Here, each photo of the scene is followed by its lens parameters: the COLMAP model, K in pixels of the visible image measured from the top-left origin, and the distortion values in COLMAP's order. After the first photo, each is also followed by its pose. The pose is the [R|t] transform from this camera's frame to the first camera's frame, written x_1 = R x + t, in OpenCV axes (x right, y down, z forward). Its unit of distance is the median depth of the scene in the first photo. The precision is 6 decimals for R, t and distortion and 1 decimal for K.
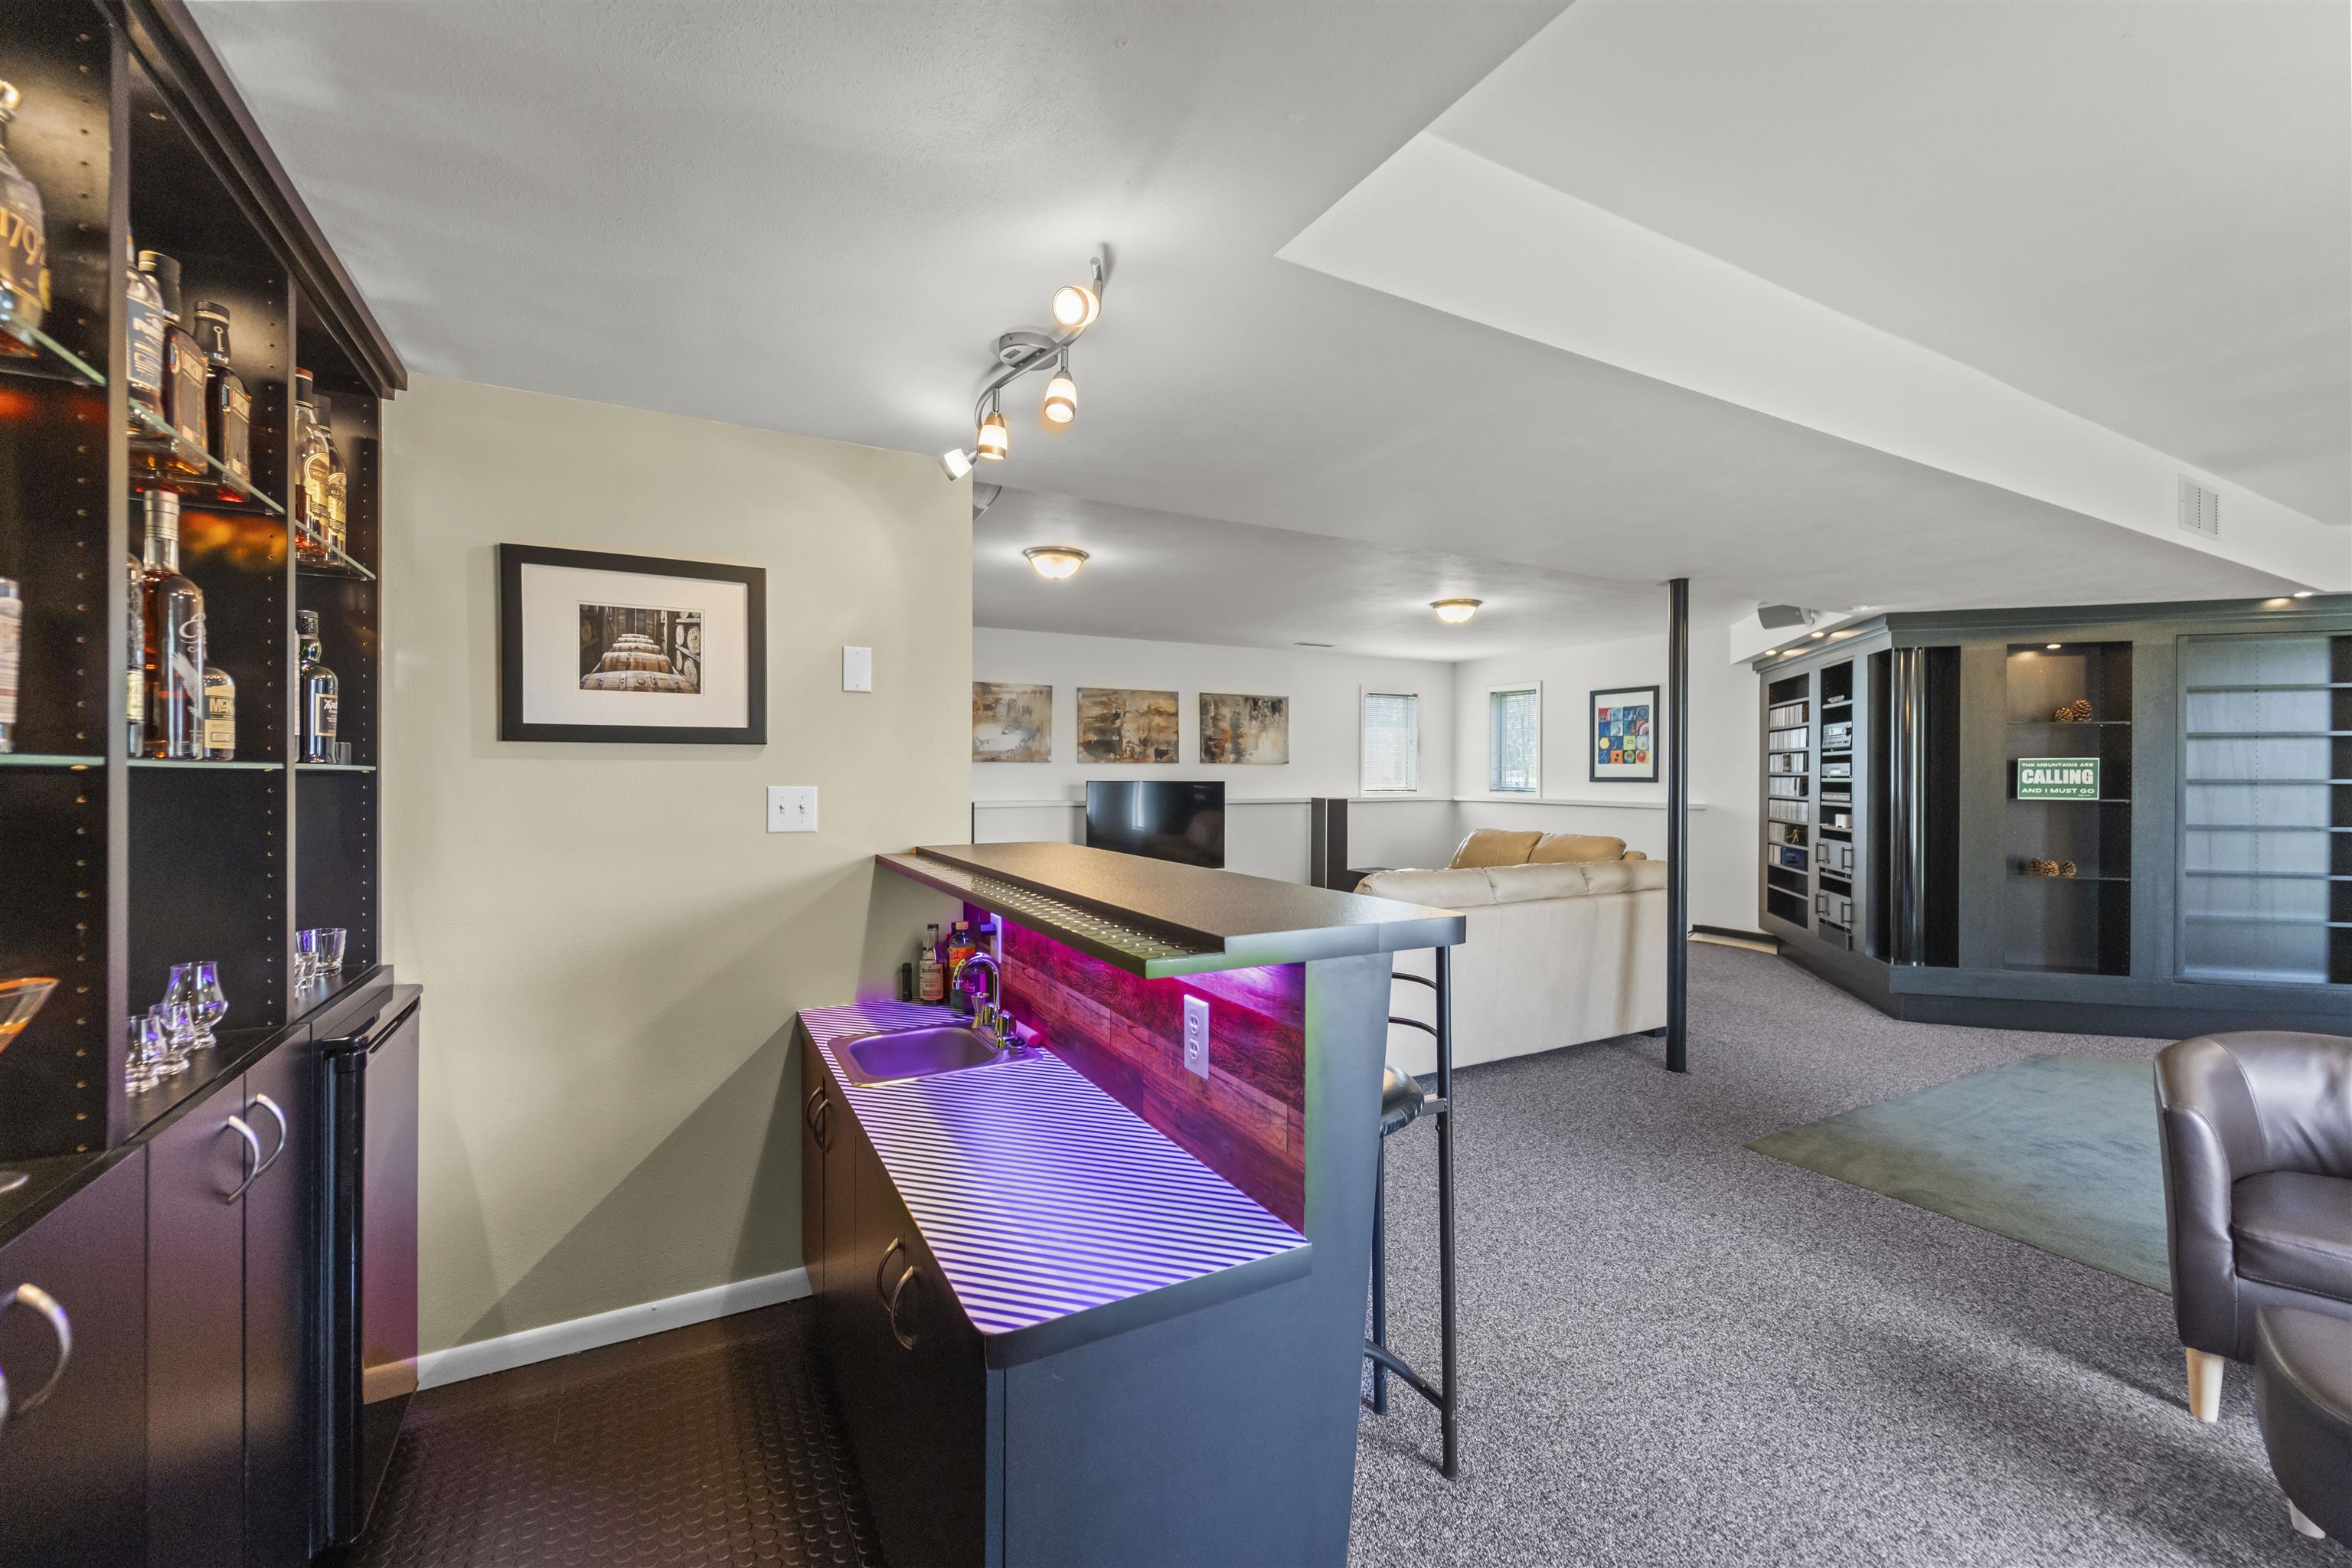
lens RADIAL K [[959.8, 0, 1171.9], [0, 959.8, 769.2], [0, 0, 1]] dist [-0.000975, -0.000520]
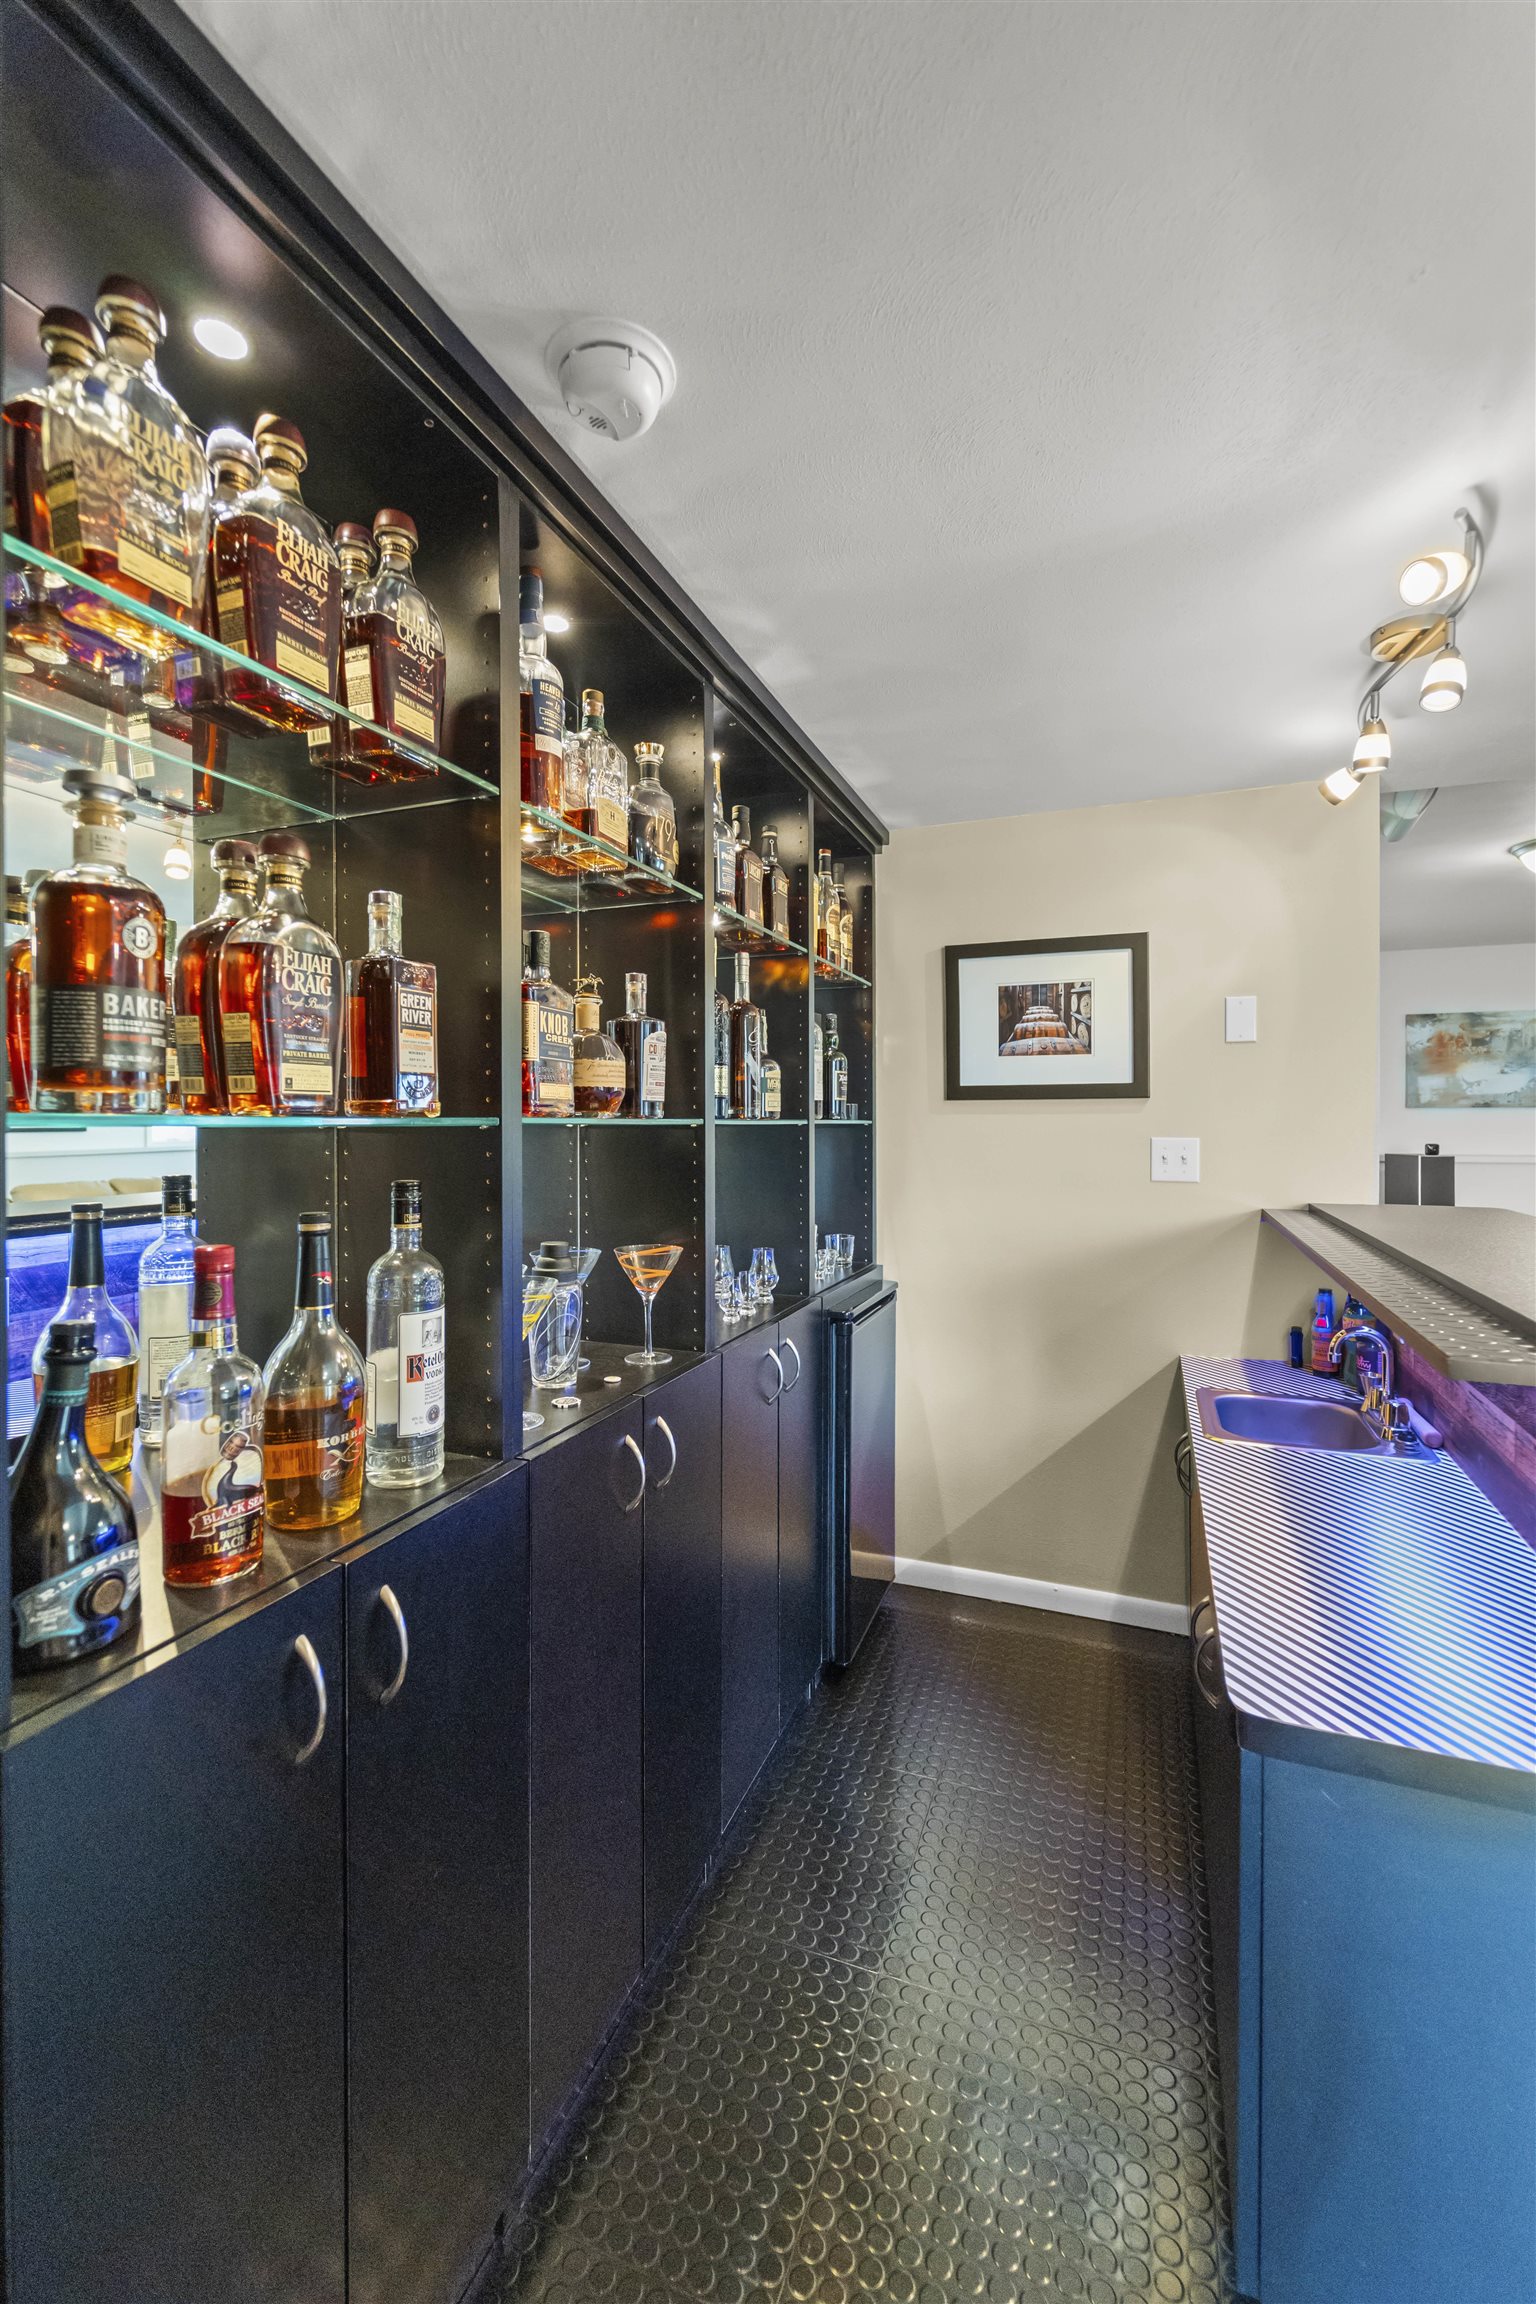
lens RADIAL K [[948.3, 0, 772.9], [0, 948.3, 1113.8], [0, 0, 1]] dist [-0.001978, -0.000294]
pose [[0.639096, -0.008536, -0.769079, 0.111906], [0.007181, 0.999961, -0.005131, -0.005781], [0.769093, -0.002244, 0.639133, 0.011117]]
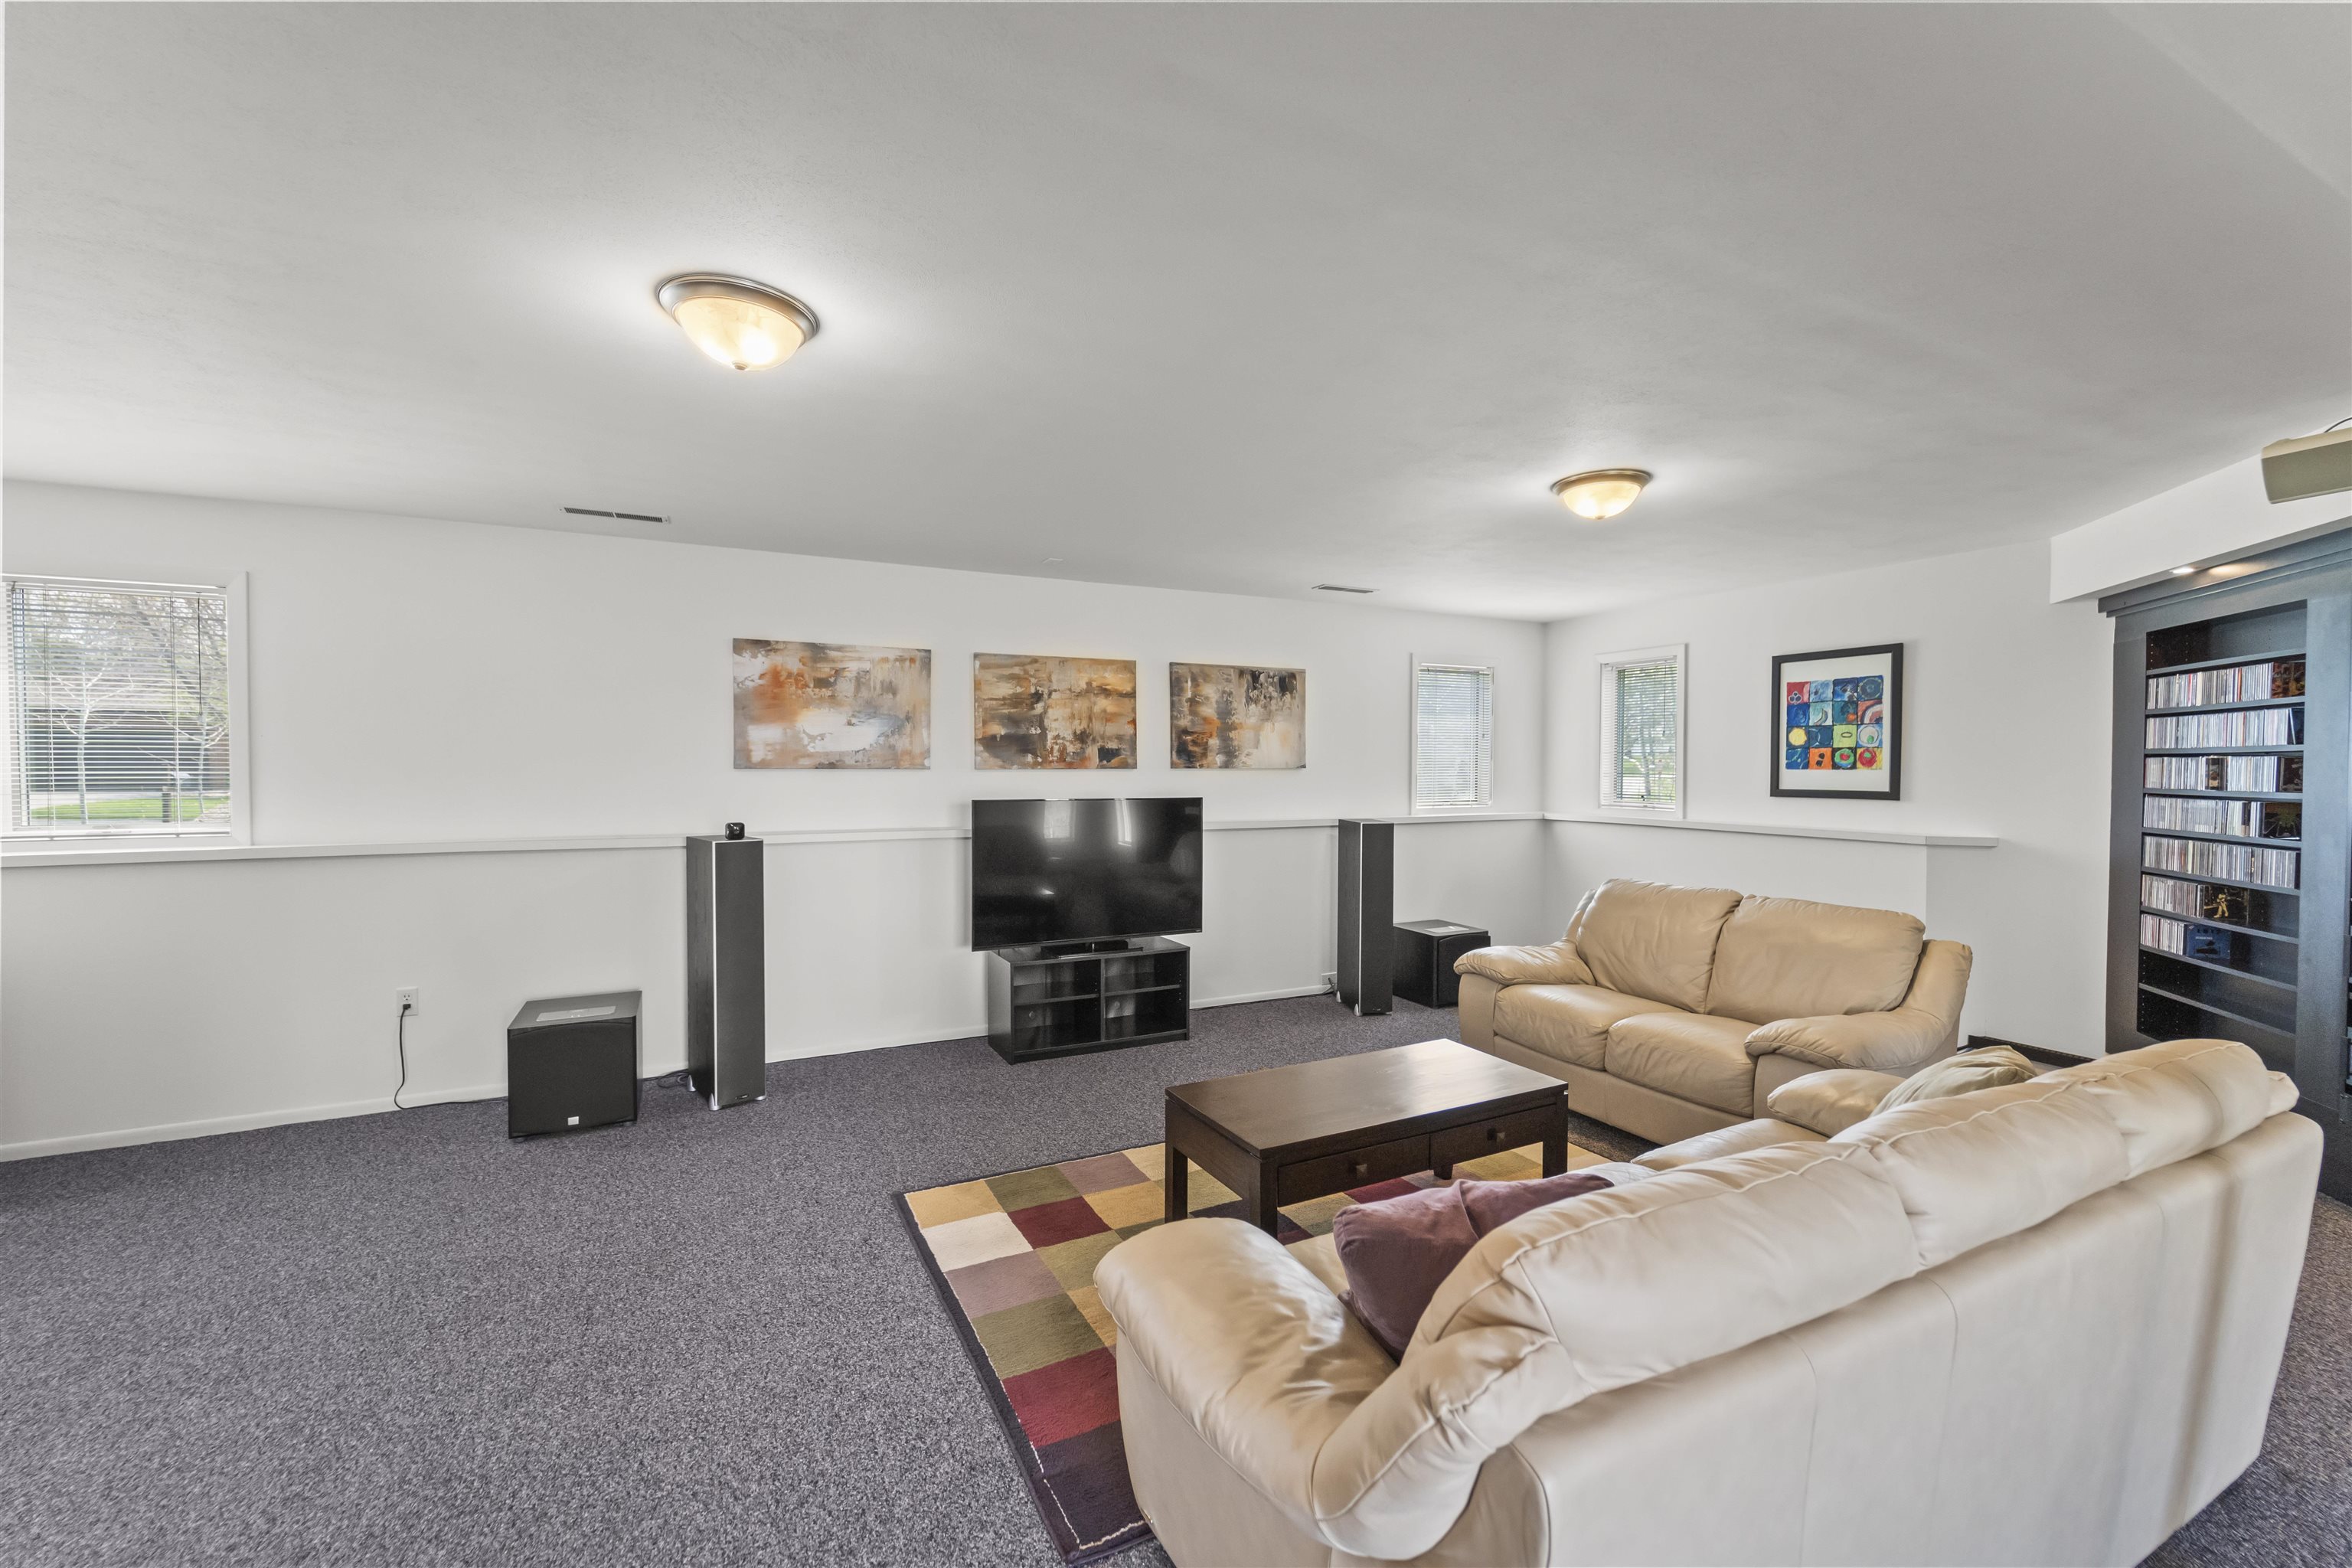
lens RADIAL K [[943.0, 0, 1174.5], [0, 943.0, 779.3], [0, 0, 1]] dist [0.000801, -0.000022]
pose [[0.999274, -0.000767, -0.038083, 0.148391], [0.001431, 0.999847, 0.017429, -0.026655], [0.038063, -0.017471, 0.999123, 0.901536]]
